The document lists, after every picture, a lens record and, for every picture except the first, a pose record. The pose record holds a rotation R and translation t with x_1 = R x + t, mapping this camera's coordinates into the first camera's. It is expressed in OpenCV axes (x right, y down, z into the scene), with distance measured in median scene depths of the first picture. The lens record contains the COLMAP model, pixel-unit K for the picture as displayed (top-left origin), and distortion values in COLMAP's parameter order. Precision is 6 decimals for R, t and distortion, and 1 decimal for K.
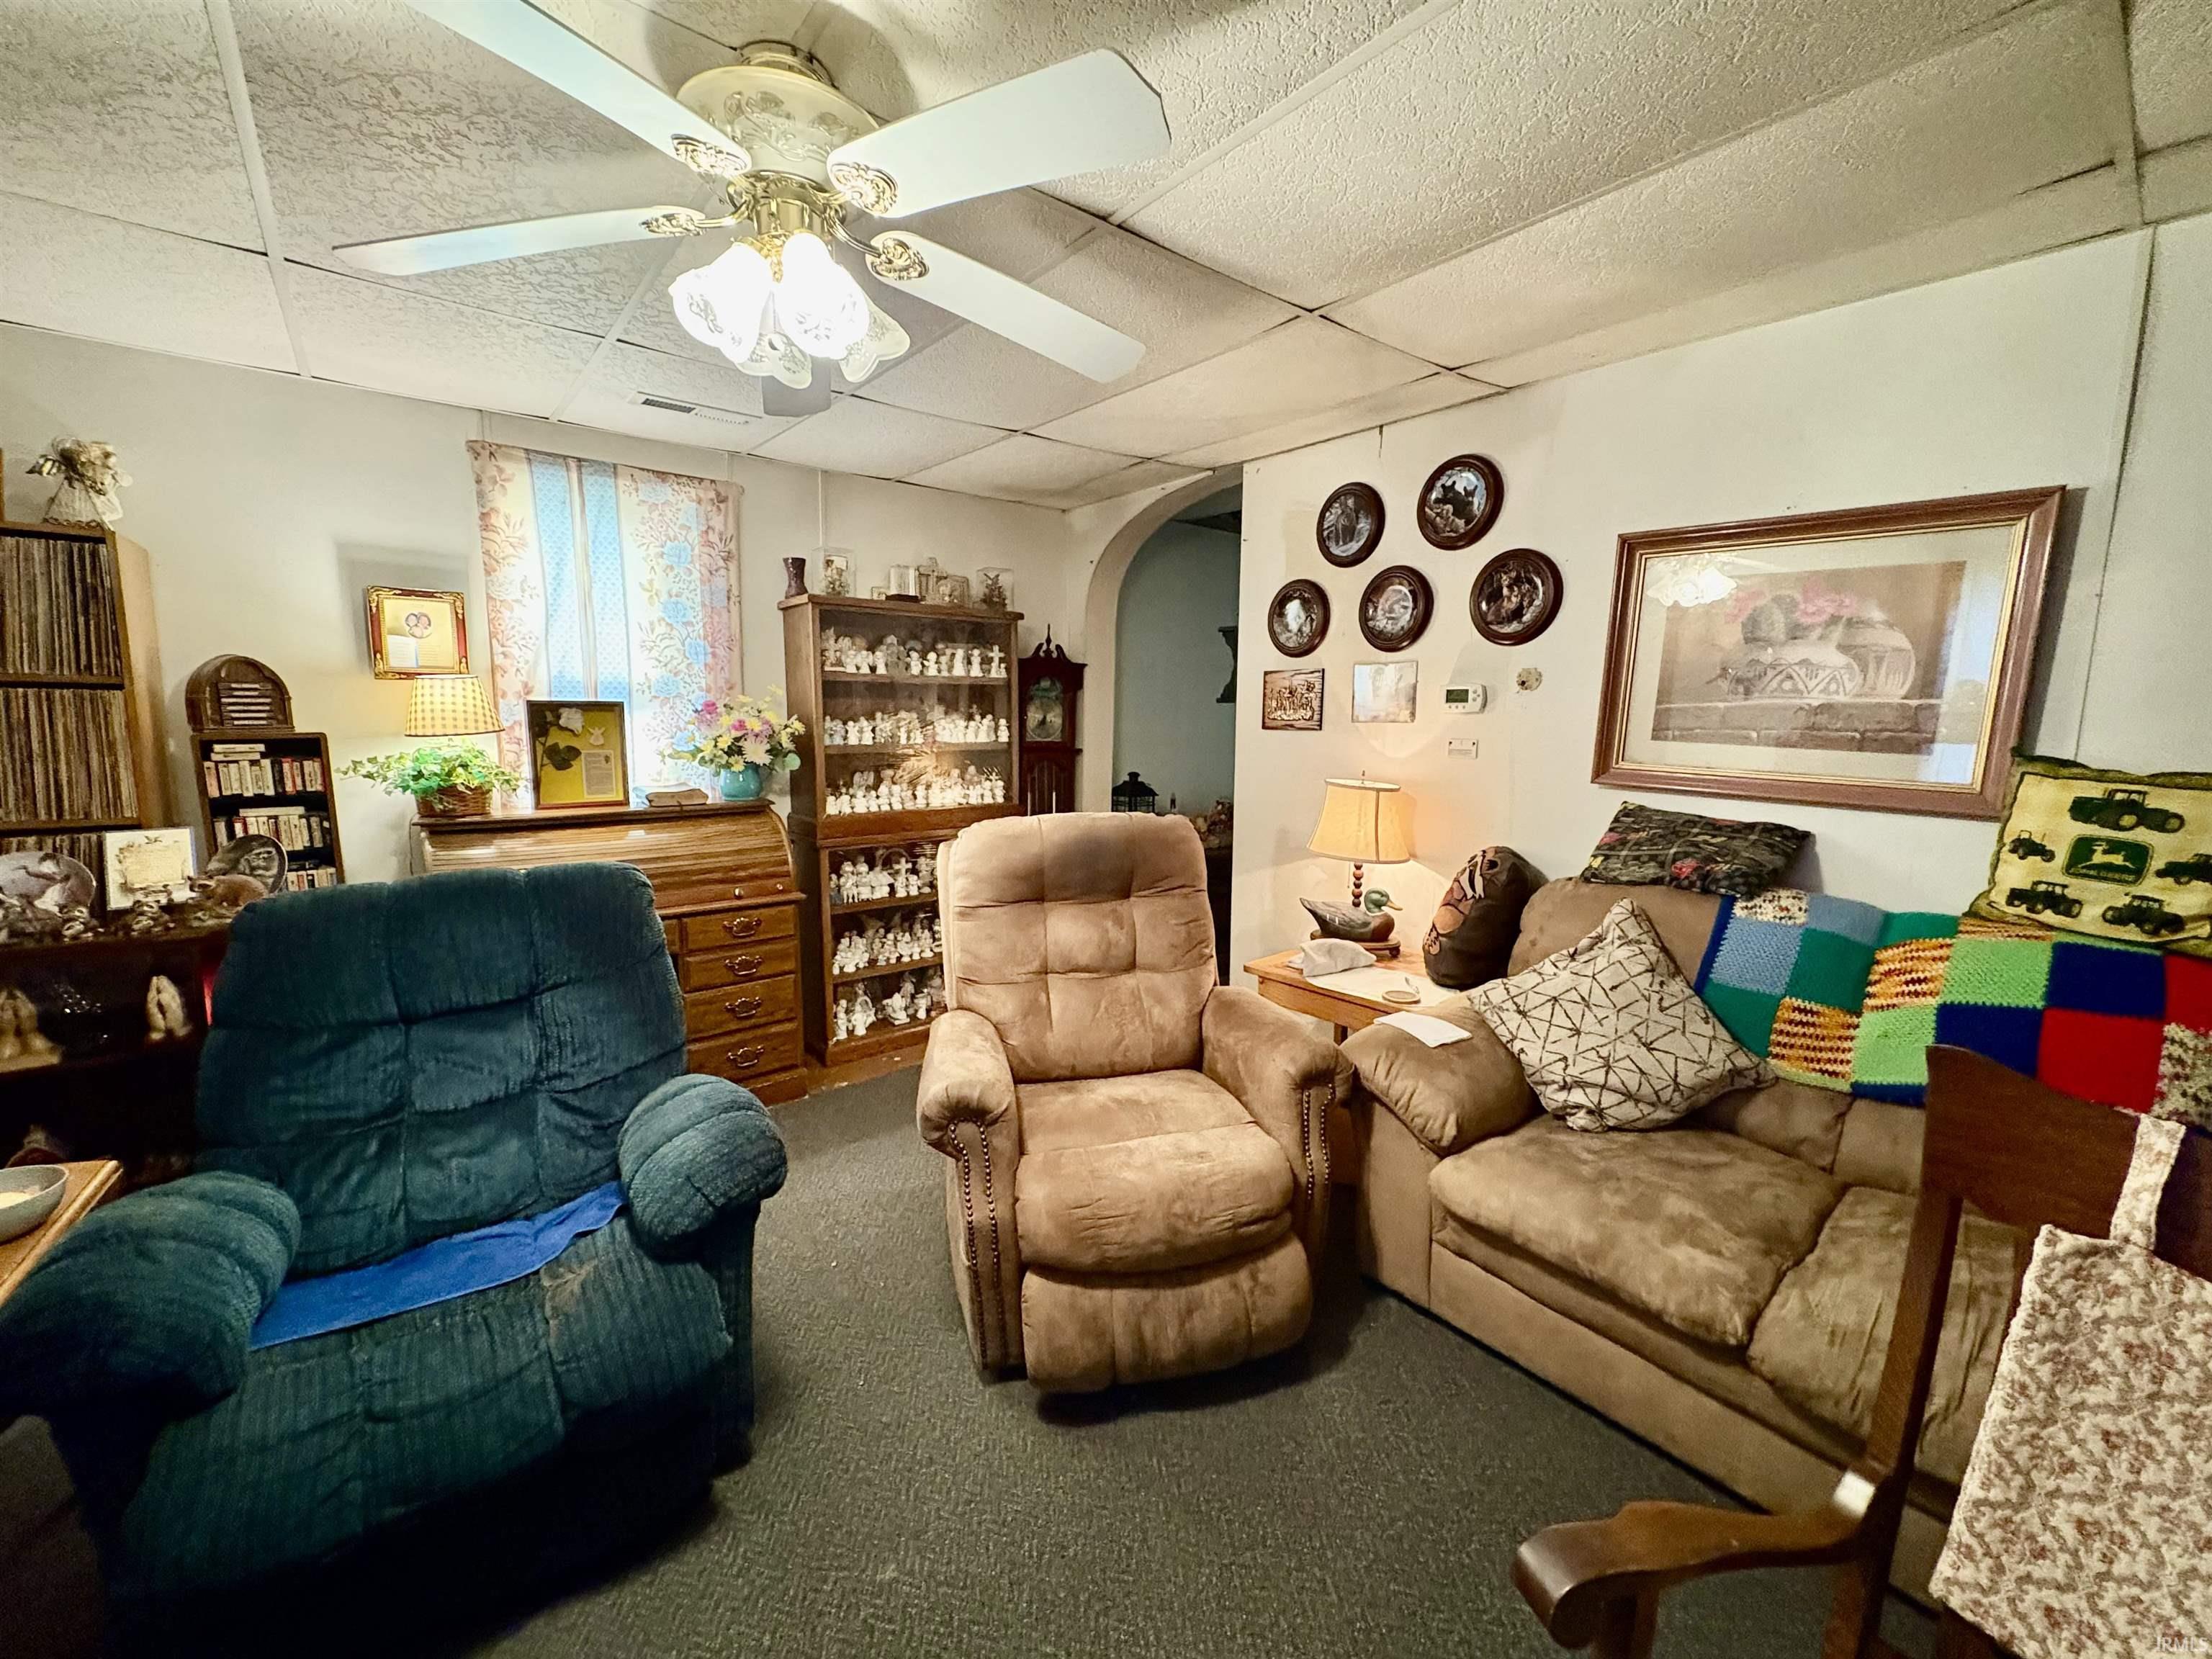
lens RADIAL K [[880.6, 0, 1102.5], [0, 880.6, 822.9], [0, 0, 1]] dist [-0.001377, 0.001009]
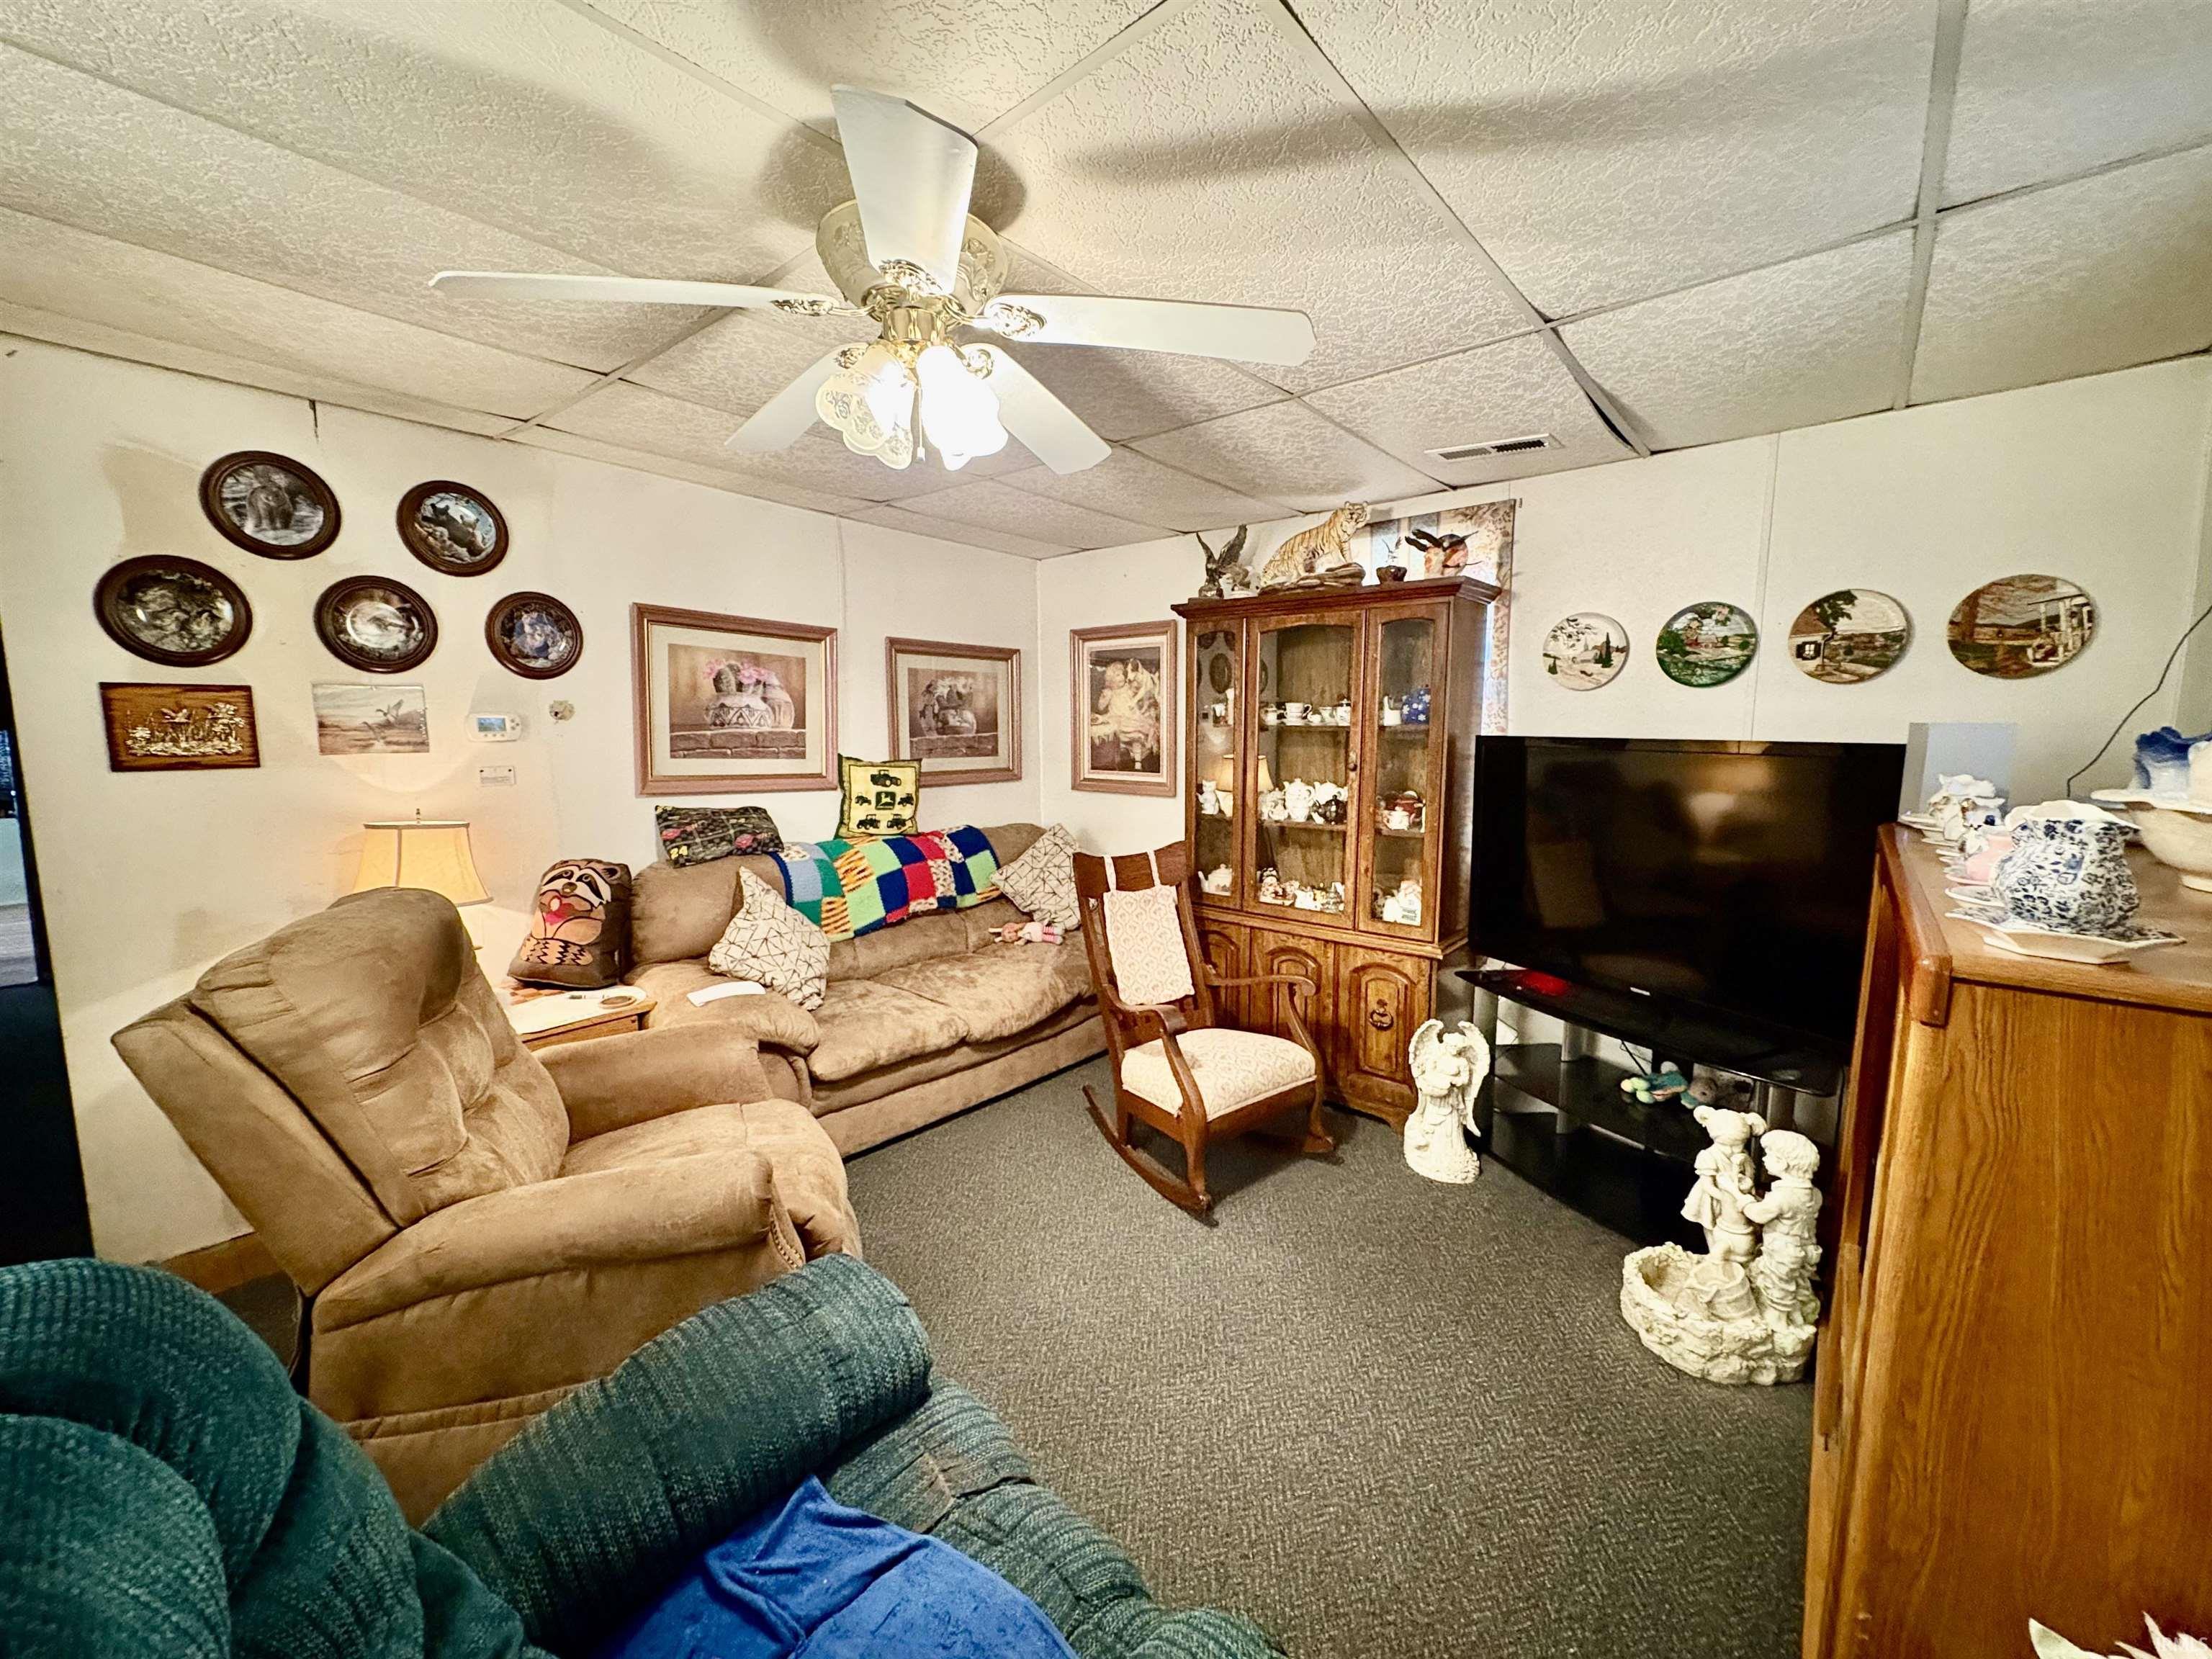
lens RADIAL K [[880.6, 0, 1105.2], [0, 880.6, 828.8], [0, 0, 1]] dist [-0.001377, 0.001009]
pose [[-0.165944, -0.127014, 0.977921, -0.901947], [0.115610, 0.982327, 0.147204, -0.117766], [-0.979335, 0.137485, -0.148327, 0.595651]]
